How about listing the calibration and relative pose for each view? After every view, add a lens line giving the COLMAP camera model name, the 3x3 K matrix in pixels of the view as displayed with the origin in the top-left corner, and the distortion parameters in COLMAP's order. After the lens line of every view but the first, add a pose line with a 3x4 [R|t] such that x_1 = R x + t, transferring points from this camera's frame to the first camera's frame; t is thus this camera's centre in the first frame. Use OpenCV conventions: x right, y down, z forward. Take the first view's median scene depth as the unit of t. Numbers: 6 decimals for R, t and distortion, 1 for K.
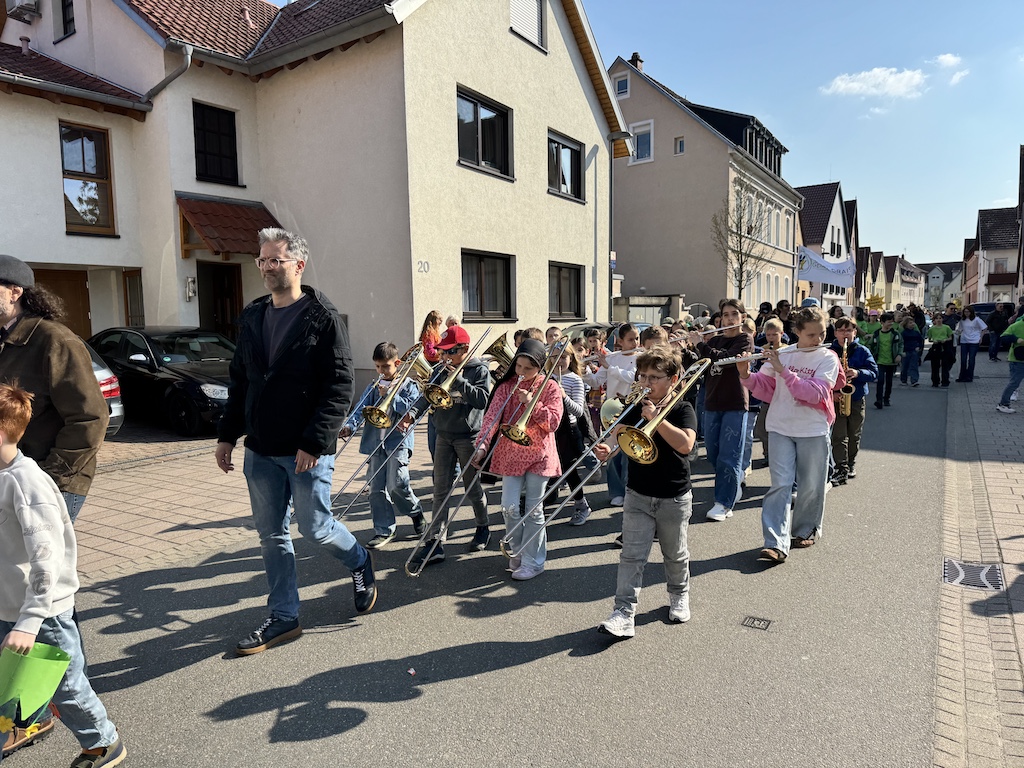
lens RADIAL K [[722.4, 0, 495.1], [0, 722.4, 391.6], [0, 0, 1]] dist [0.010262, -0.022952]
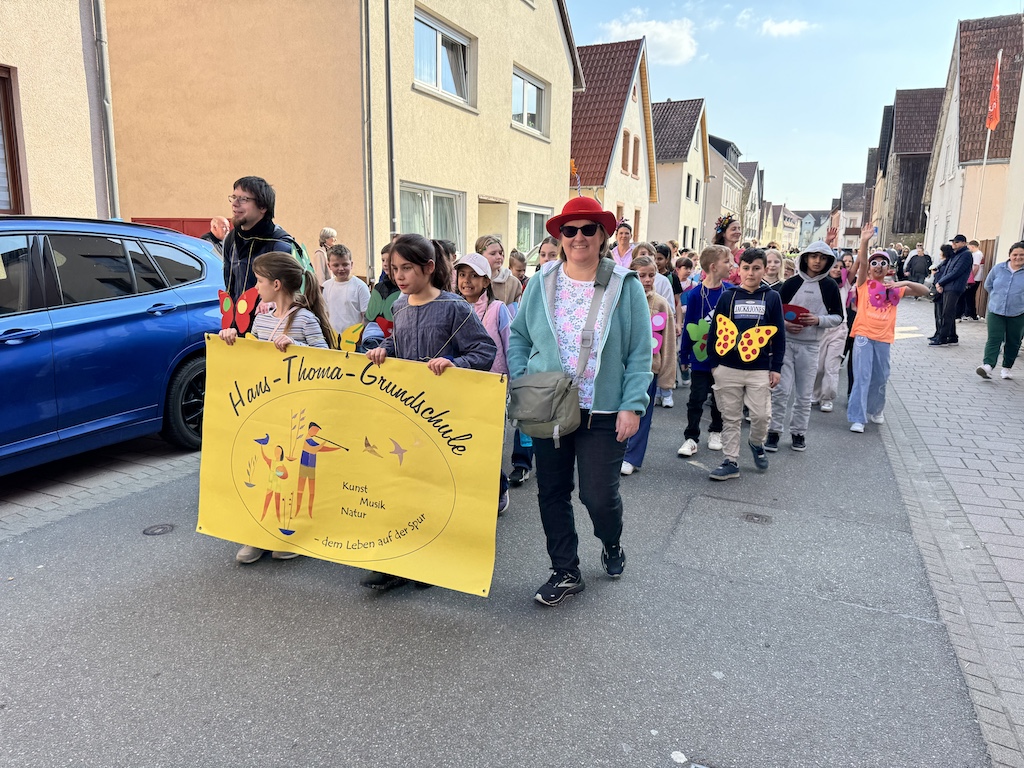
lens RADIAL K [[722.4, 0, 503.9], [0, 722.4, 386.1], [0, 0, 1]] dist [0.010262, -0.022952]
pose [[0.986058, 0.019654, 0.165238, -0.481162], [-0.036204, 0.994552, 0.097749, 0.077167], [-0.162417, -0.102369, 0.981398, -0.736328]]
